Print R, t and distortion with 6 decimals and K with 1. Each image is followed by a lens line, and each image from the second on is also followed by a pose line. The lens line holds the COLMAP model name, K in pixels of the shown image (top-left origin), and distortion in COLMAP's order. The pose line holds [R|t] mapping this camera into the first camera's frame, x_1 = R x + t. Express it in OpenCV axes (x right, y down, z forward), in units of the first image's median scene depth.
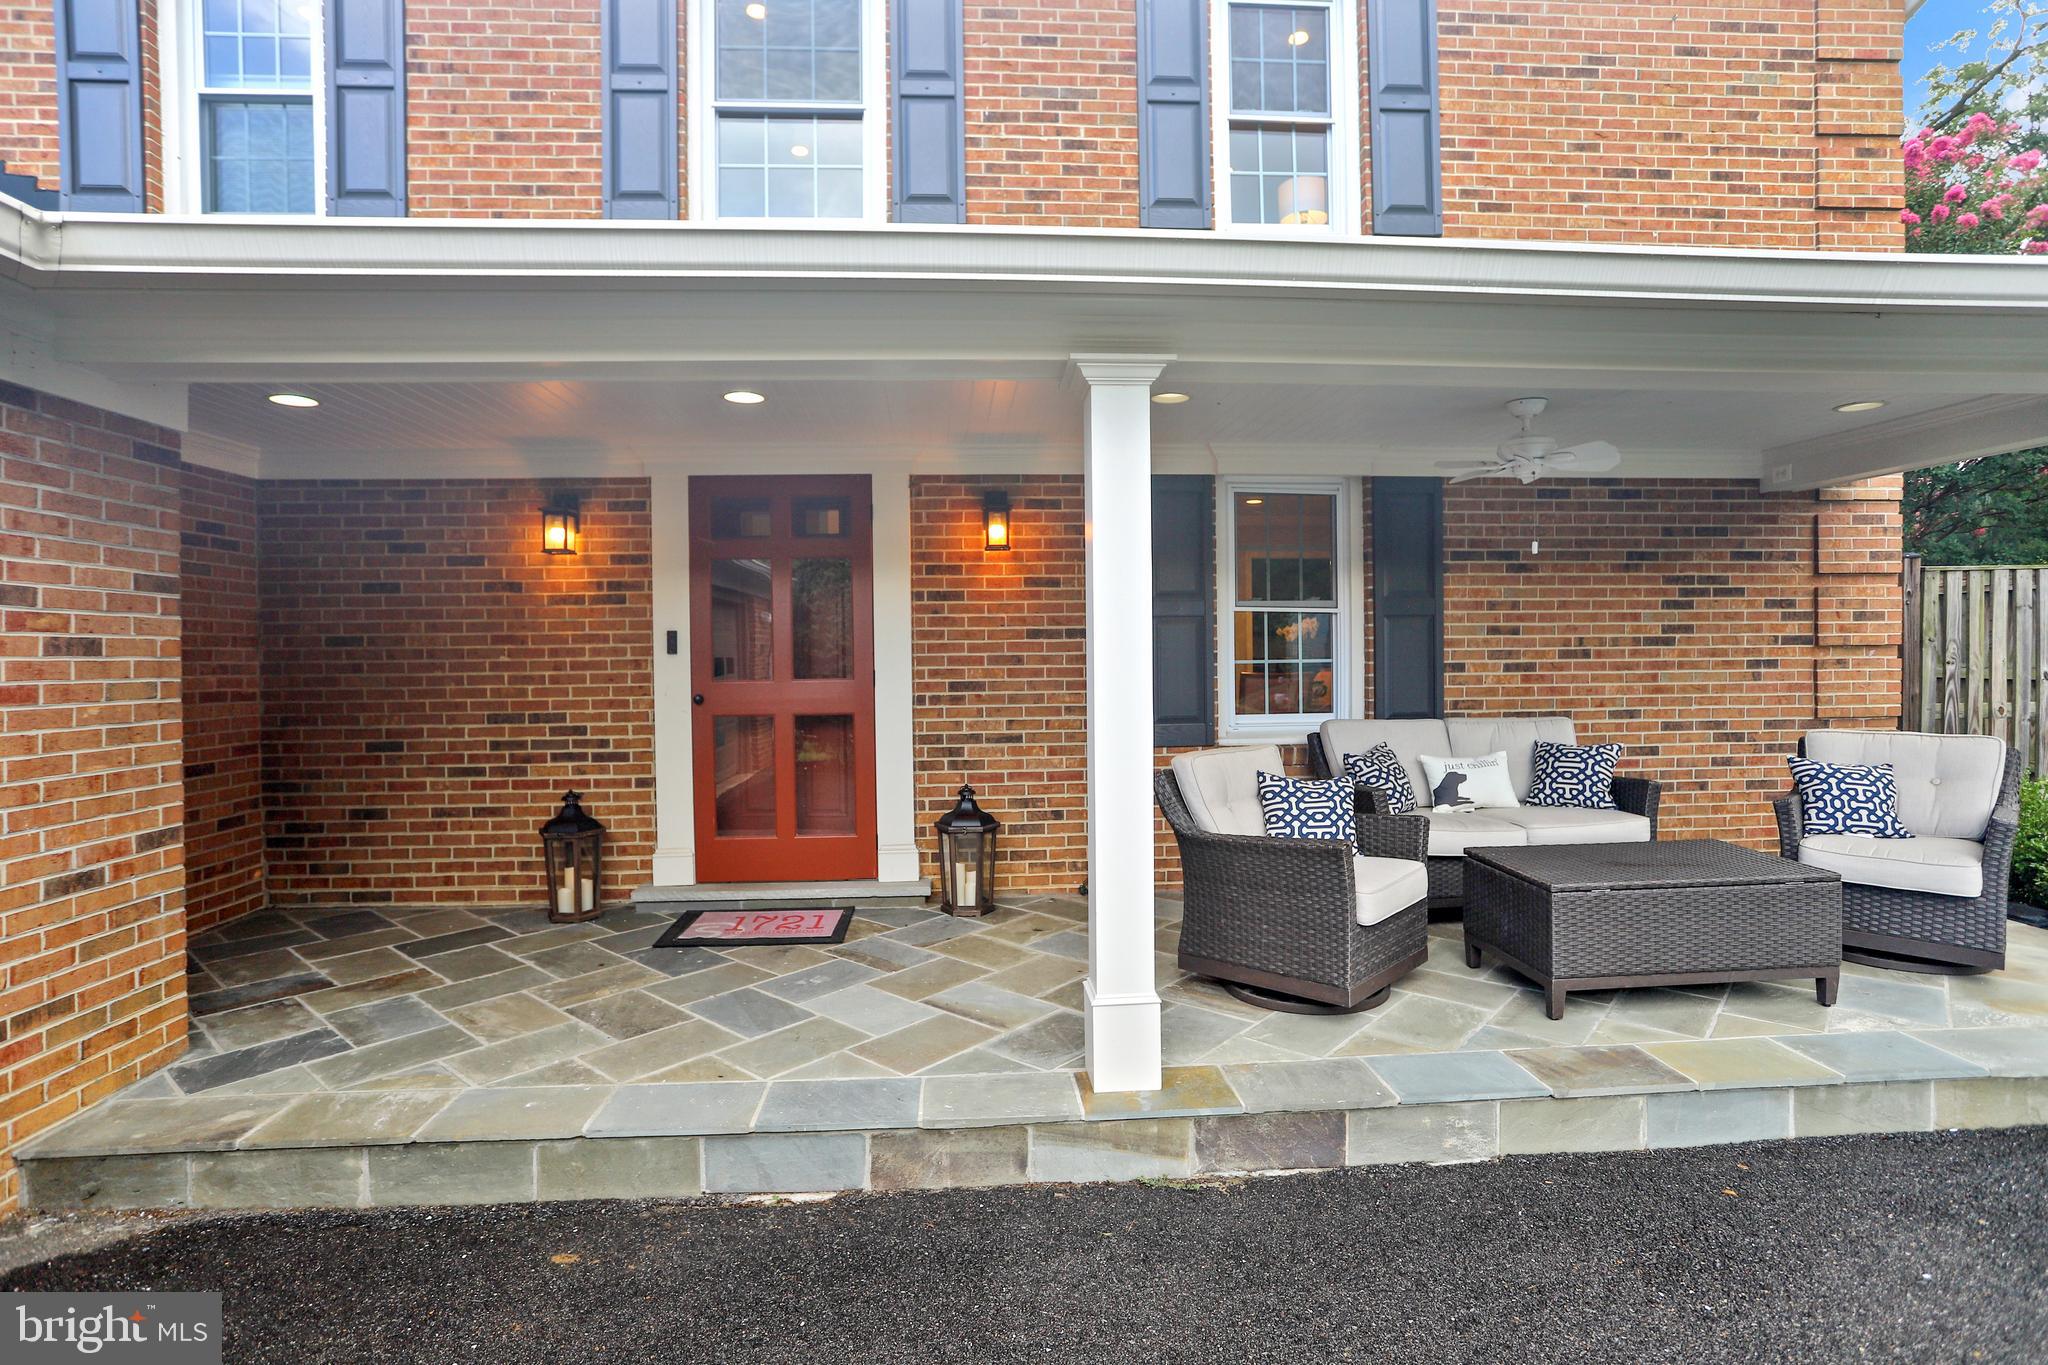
lens RADIAL K [[1029.6, 0, 1022.1], [0, 1029.6, 671.3], [0, 0, 1]] dist [-0.021056, 0.009278]
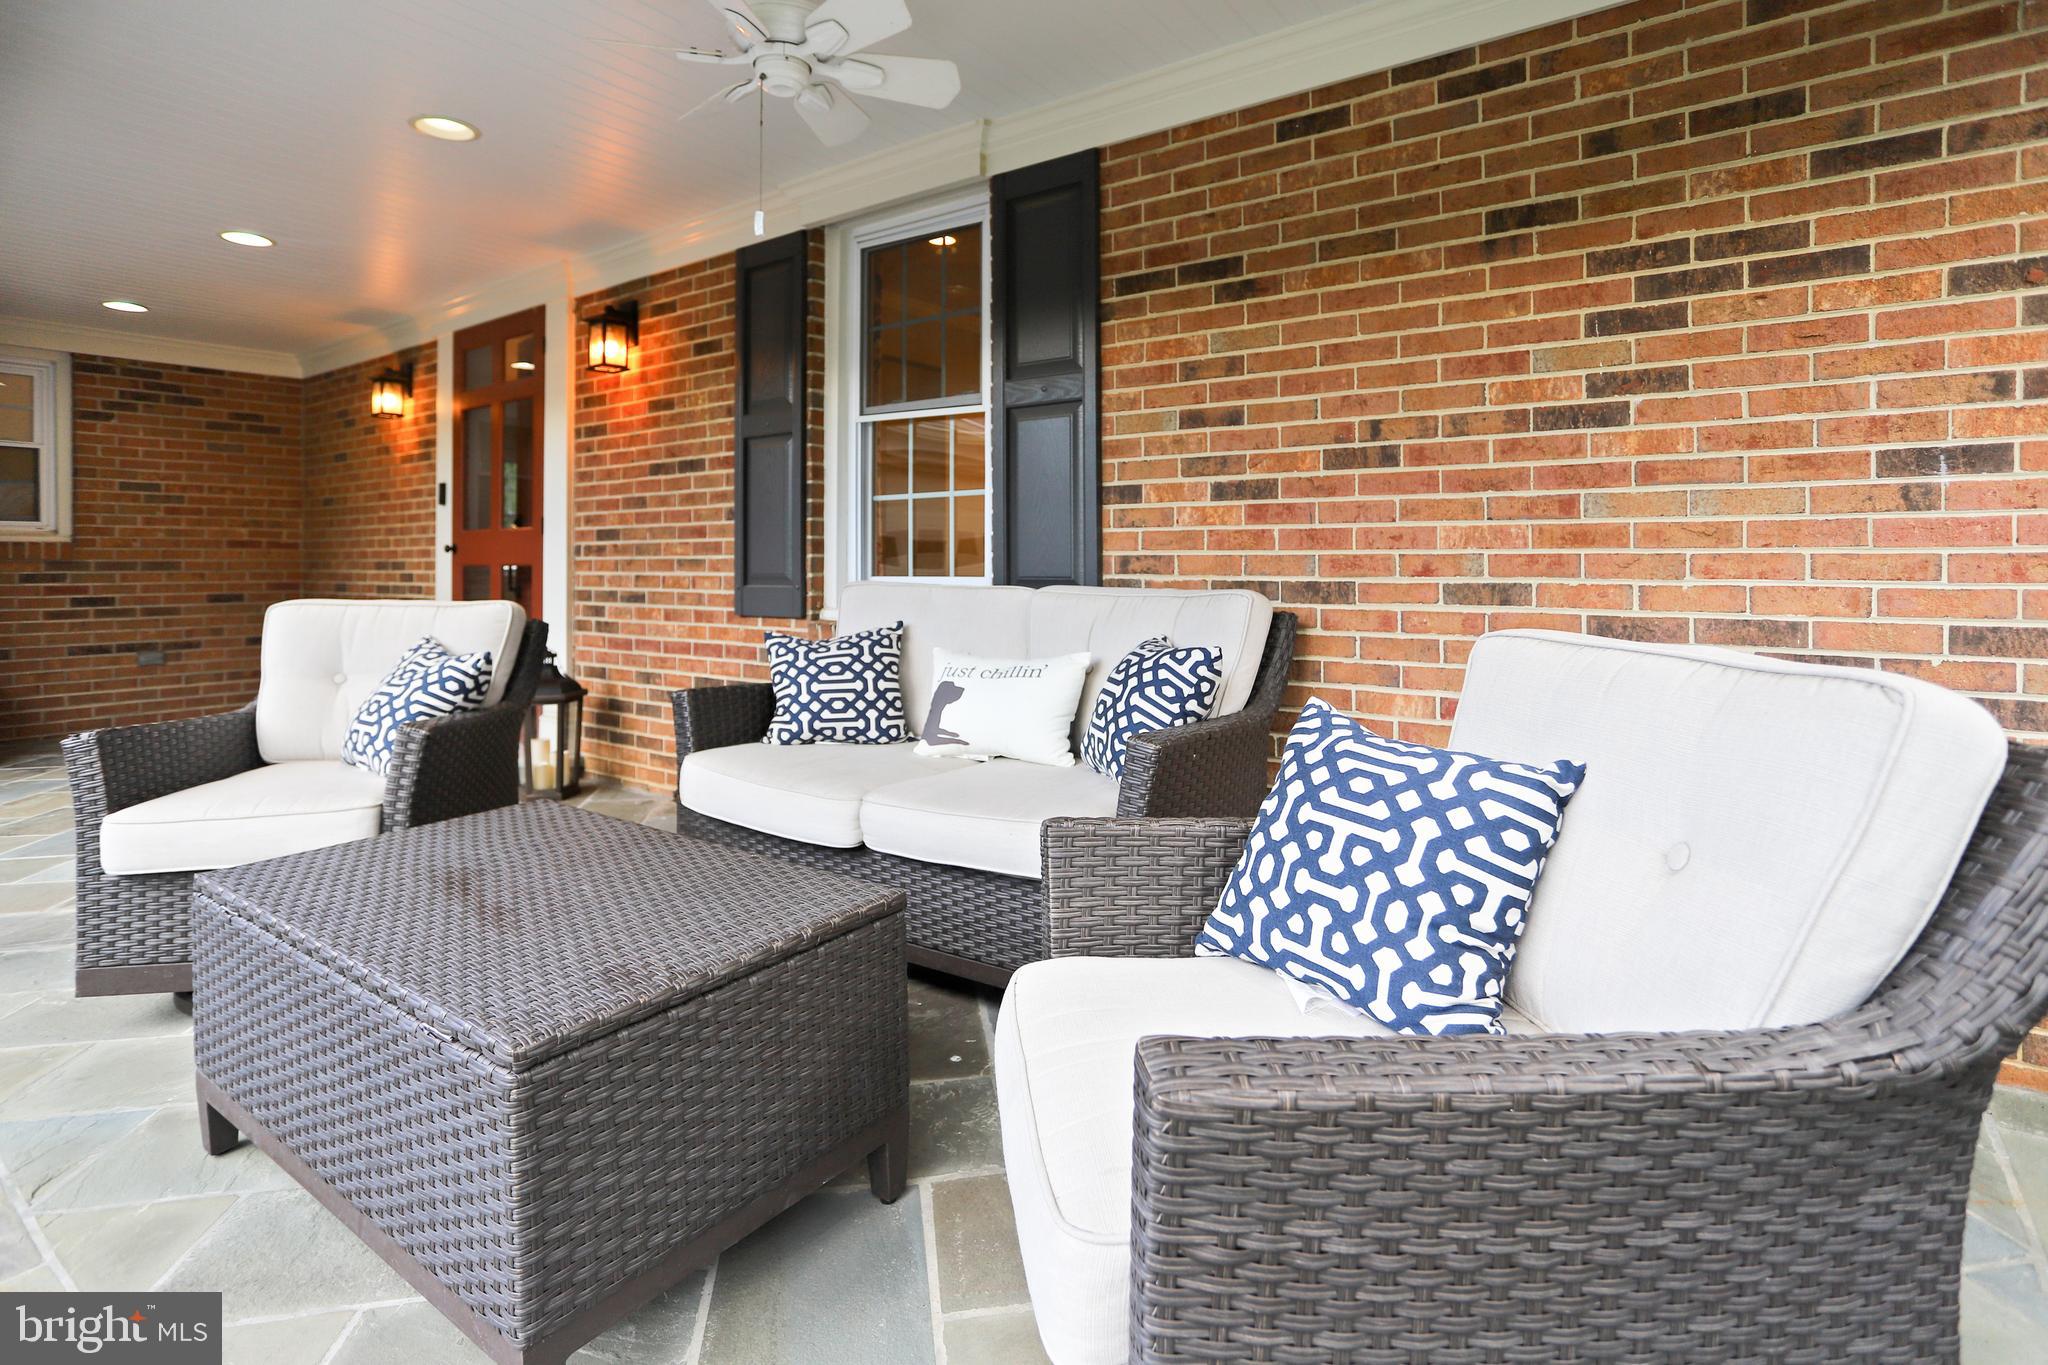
lens RADIAL K [[1029.6, 0, 998.8], [0, 1029.6, 543.1], [0, 0, 1]] dist [-0.021056, 0.009278]
pose [[0.766849, 0.000255, -0.641828, 0.709730], [-0.013177, 0.999795, -0.015347, 0.030214], [0.641693, 0.020226, 0.766695, 0.544658]]
